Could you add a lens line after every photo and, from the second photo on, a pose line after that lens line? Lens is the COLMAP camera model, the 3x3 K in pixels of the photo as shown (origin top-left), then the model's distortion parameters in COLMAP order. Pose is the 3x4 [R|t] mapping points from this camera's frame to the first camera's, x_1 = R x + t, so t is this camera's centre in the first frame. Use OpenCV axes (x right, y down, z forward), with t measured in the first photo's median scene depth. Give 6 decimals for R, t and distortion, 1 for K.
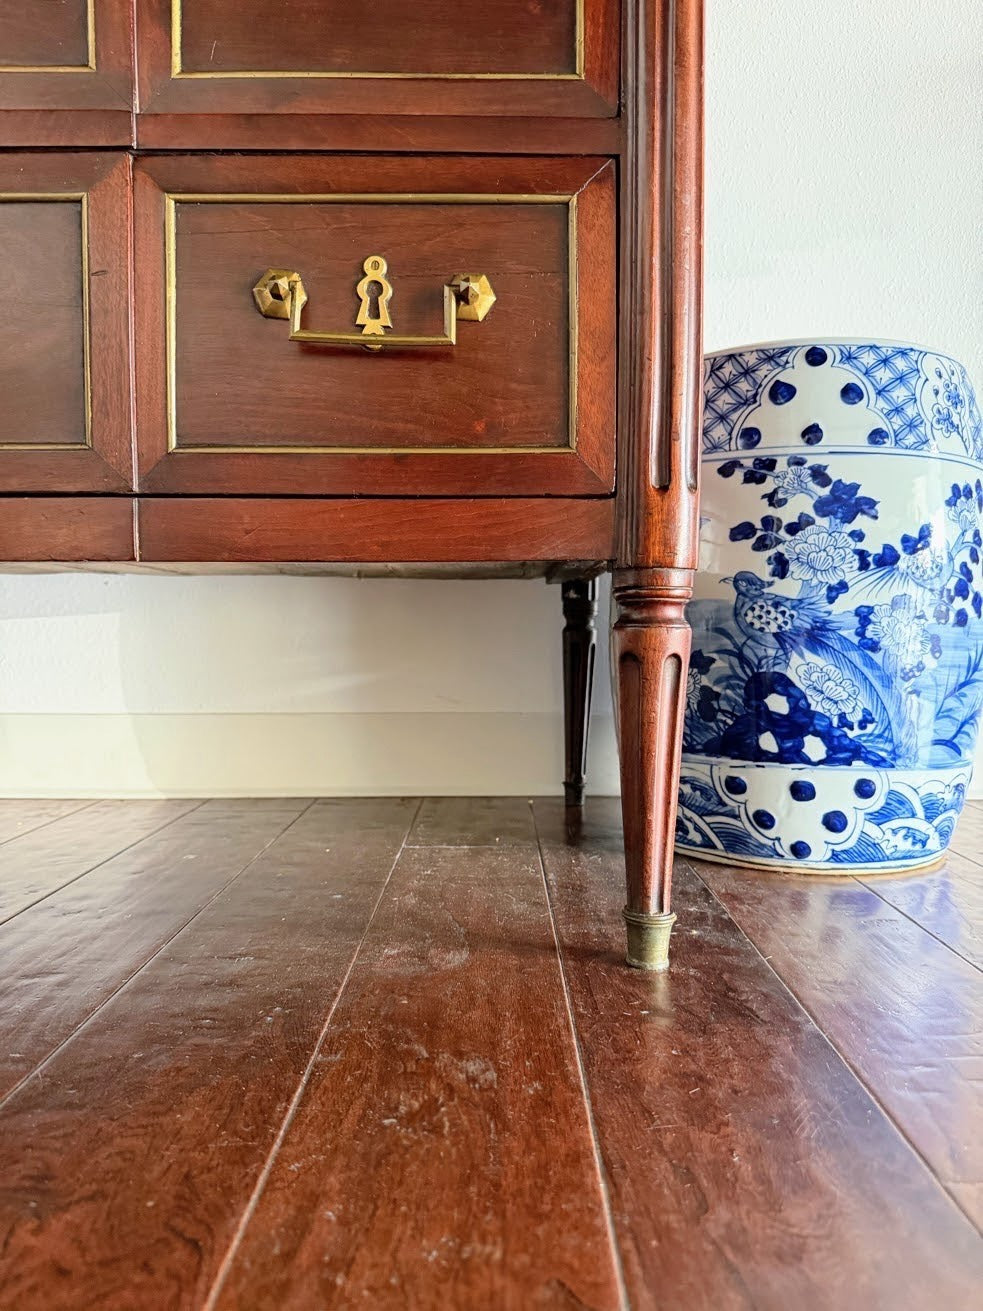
lens RADIAL K [[977.1, 0, 509.6], [0, 977.1, 654.3], [0, 0, 1]] dist [0.039135, -0.051392]
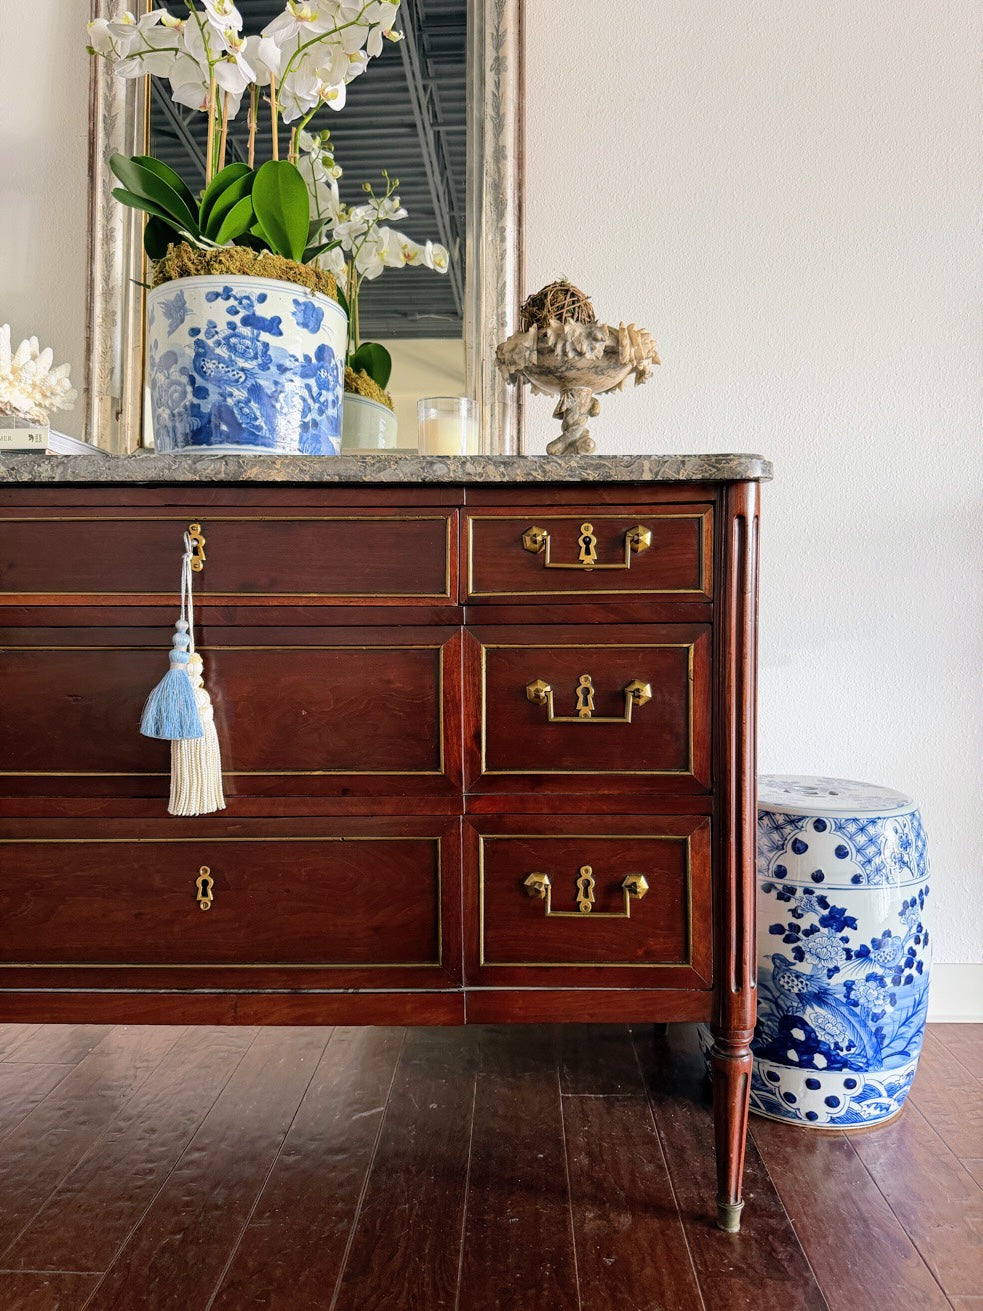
lens RADIAL K [[977.1, 0, 512.4], [0, 977.1, 658.1], [0, 0, 1]] dist [0.039135, -0.051392]
pose [[0.999820, -0.005624, -0.018133, -0.183071], [0.005985, 0.999784, 0.019905, -0.637056], [0.018017, -0.020010, 0.999637, -0.685196]]
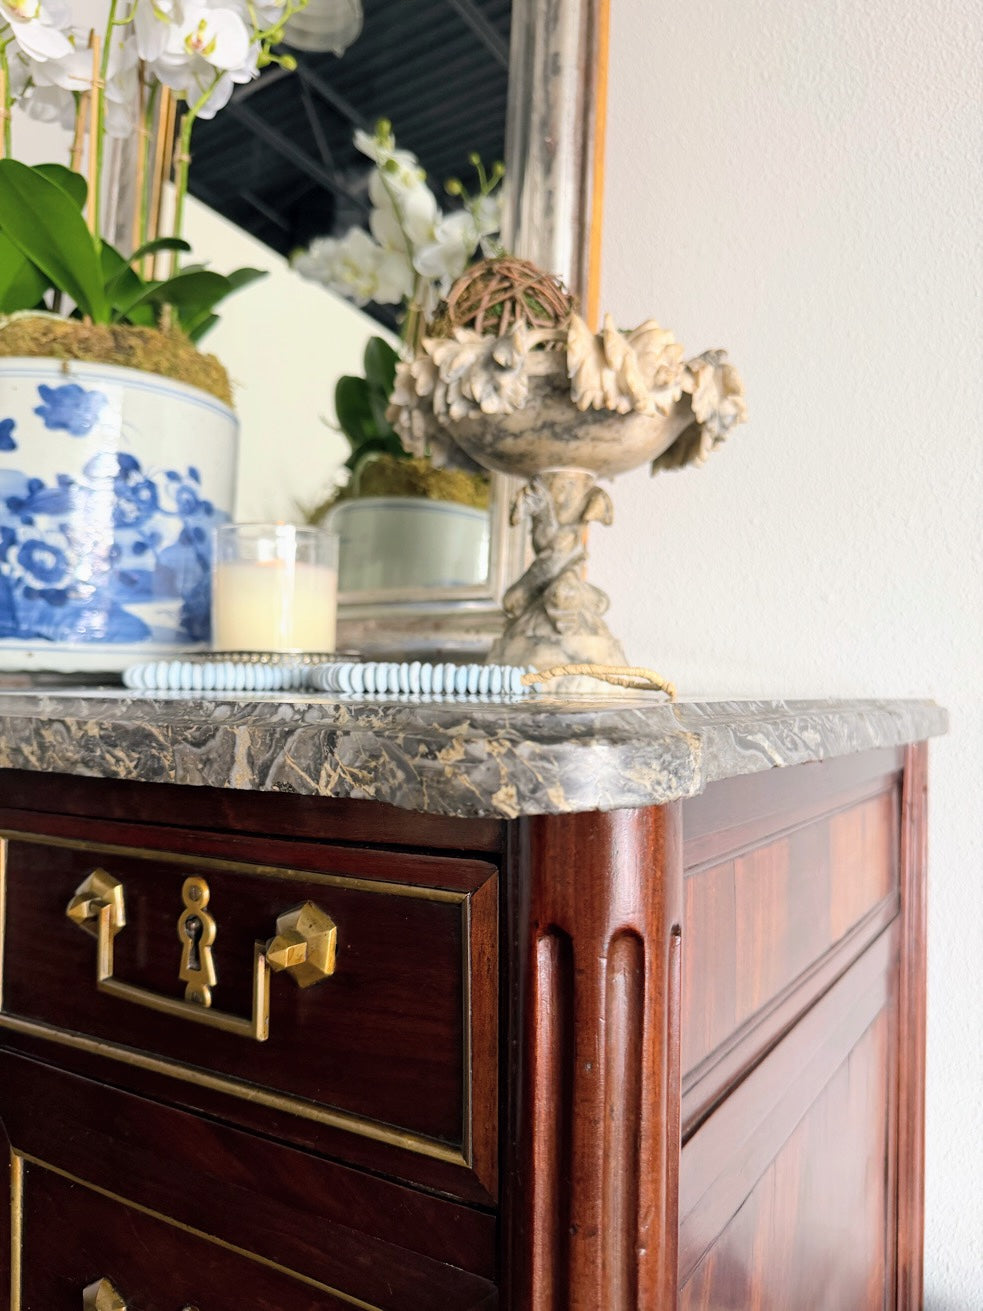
lens RADIAL K [[977.1, 0, 500.9], [0, 977.1, 643.2], [0, 0, 1]] dist [0.039135, -0.051392]
pose [[0.842205, -0.023344, -0.538652, 0.303181], [-0.010259, 0.998187, -0.059301, -0.896443], [0.539060, 0.055469, 0.840439, 0.388358]]
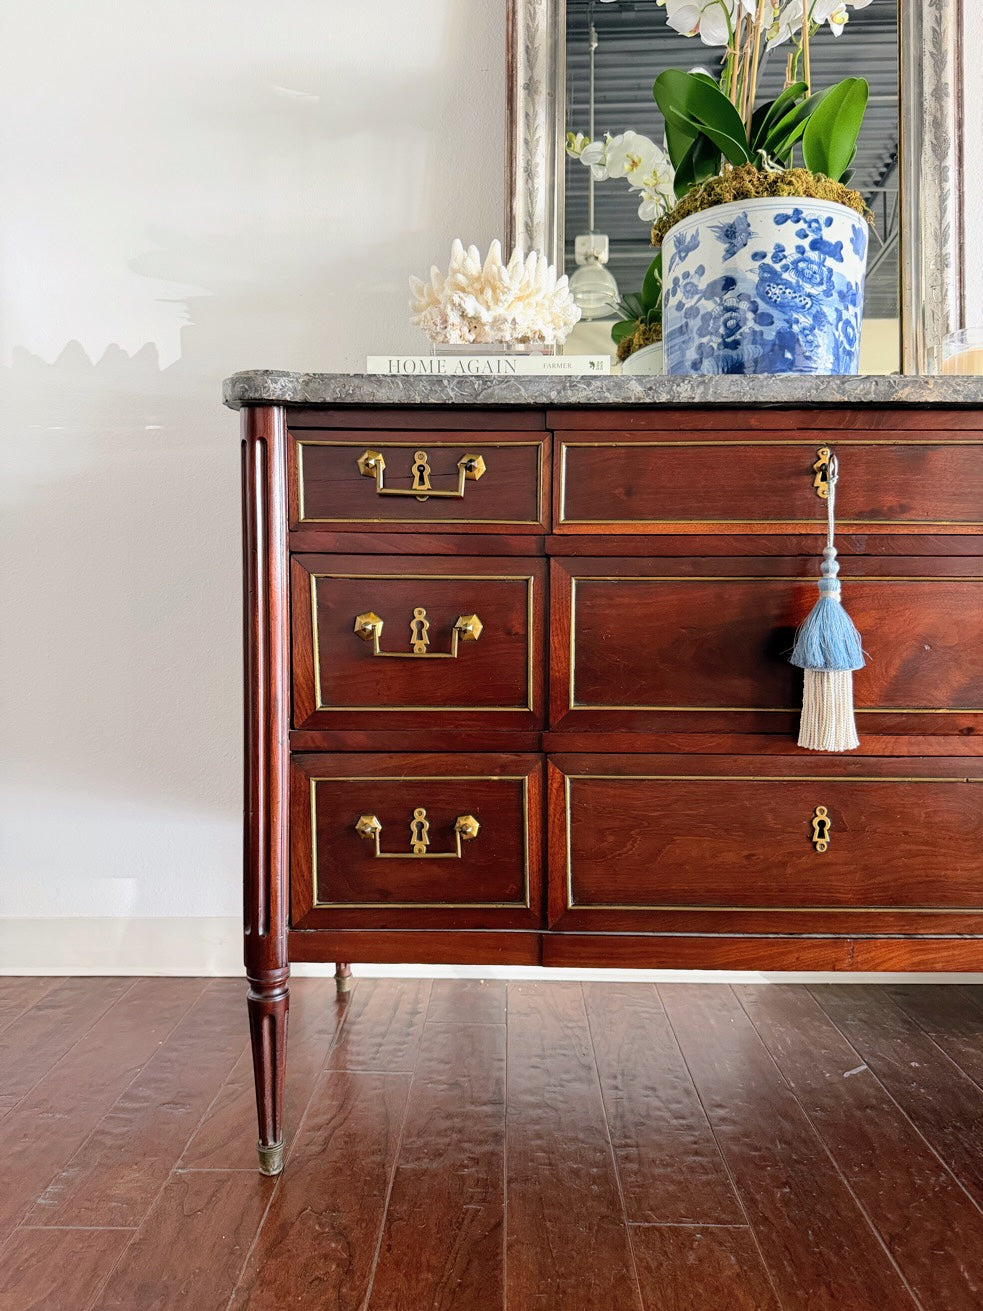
lens RADIAL K [[977.1, 0, 498.4], [0, 977.1, 658.1], [0, 0, 1]] dist [0.039135, -0.051392]
pose [[0.999908, 0.001682, -0.013437, -1.099214], [-0.001340, 0.999676, 0.025412, -0.549691], [0.013476, -0.025391, 0.999587, -0.645932]]
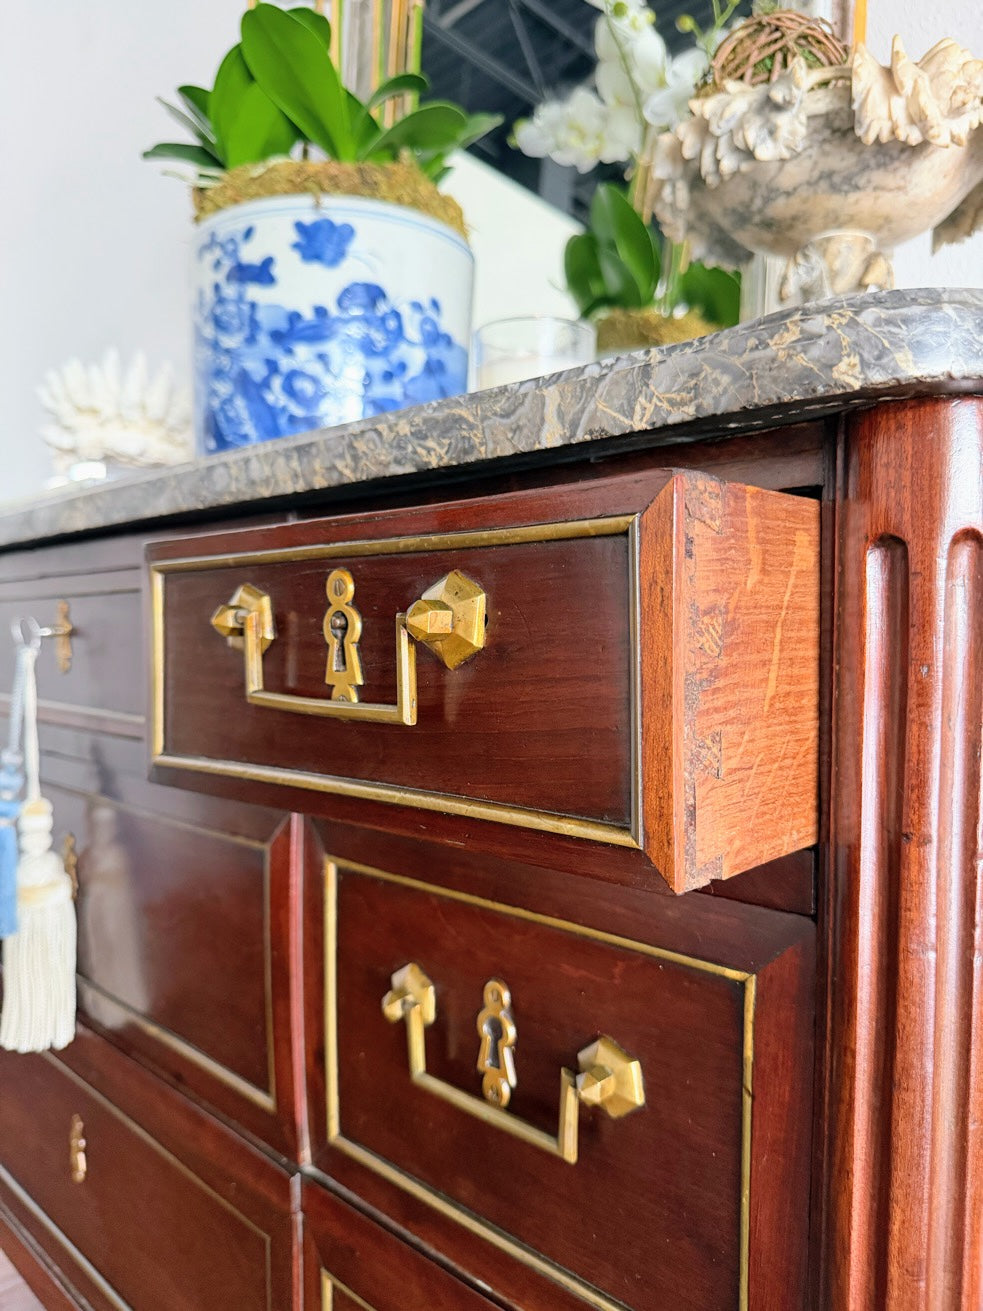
lens RADIAL K [[977.1, 0, 477.1], [0, 977.1, 642.7], [0, 0, 1]] dist [0.039135, -0.051392]
pose [[0.704951, 0.002630, -0.709251, 0.268988], [0.001196, 0.999987, 0.004896, -0.771809], [0.709255, -0.004300, 0.704939, 0.352124]]
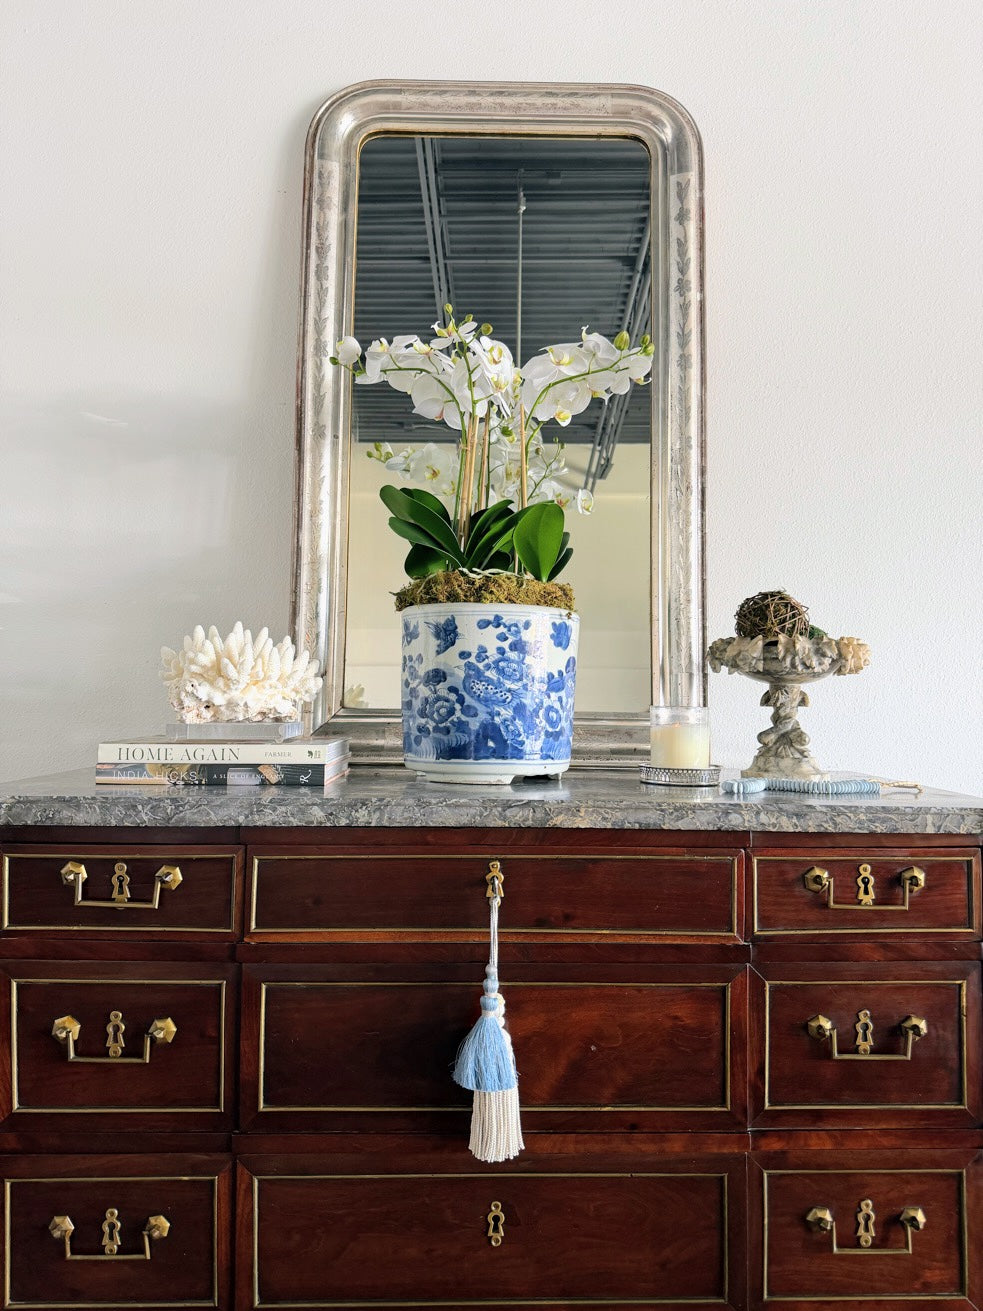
lens RADIAL K [[977.1, 0, 512.1], [0, 977.1, 652.4], [0, 0, 1]] dist [0.039135, -0.051392]
pose [[0.999565, 0.006629, 0.028725, -0.685750], [-0.004840, 0.998071, -0.061897, -1.033021], [-0.029080, 0.061731, 0.997669, -0.776105]]
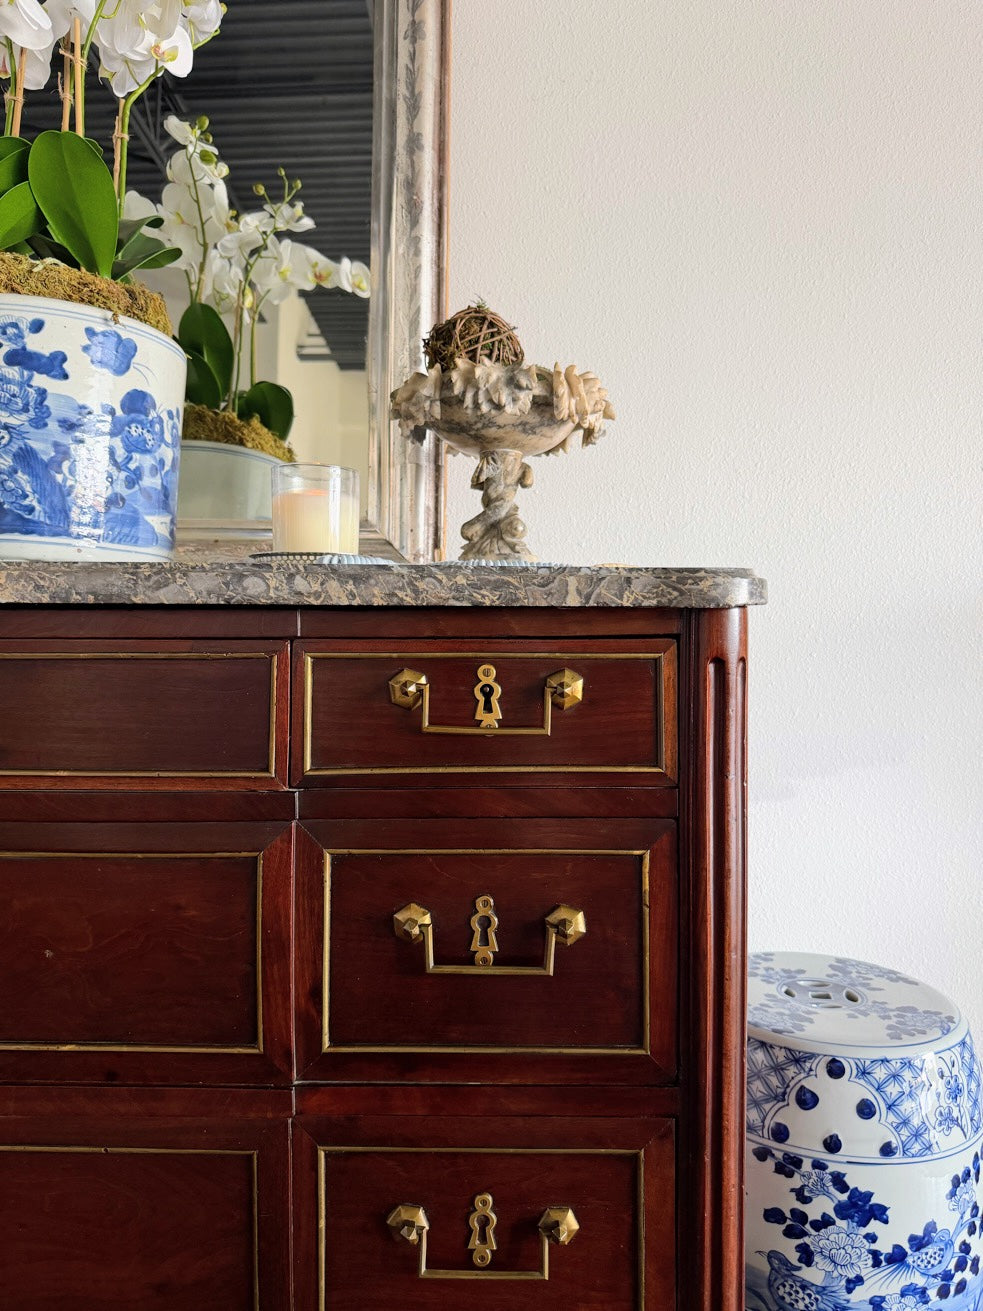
lens RADIAL K [[977.1, 0, 513.6], [0, 977.1, 658.9], [0, 0, 1]] dist [0.039135, -0.051392]
pose [[0.999894, -0.000196, -0.014558, -0.059424], [0.000085, 0.999971, -0.007653, -0.803452], [0.014559, 0.007651, 0.999865, -0.196461]]
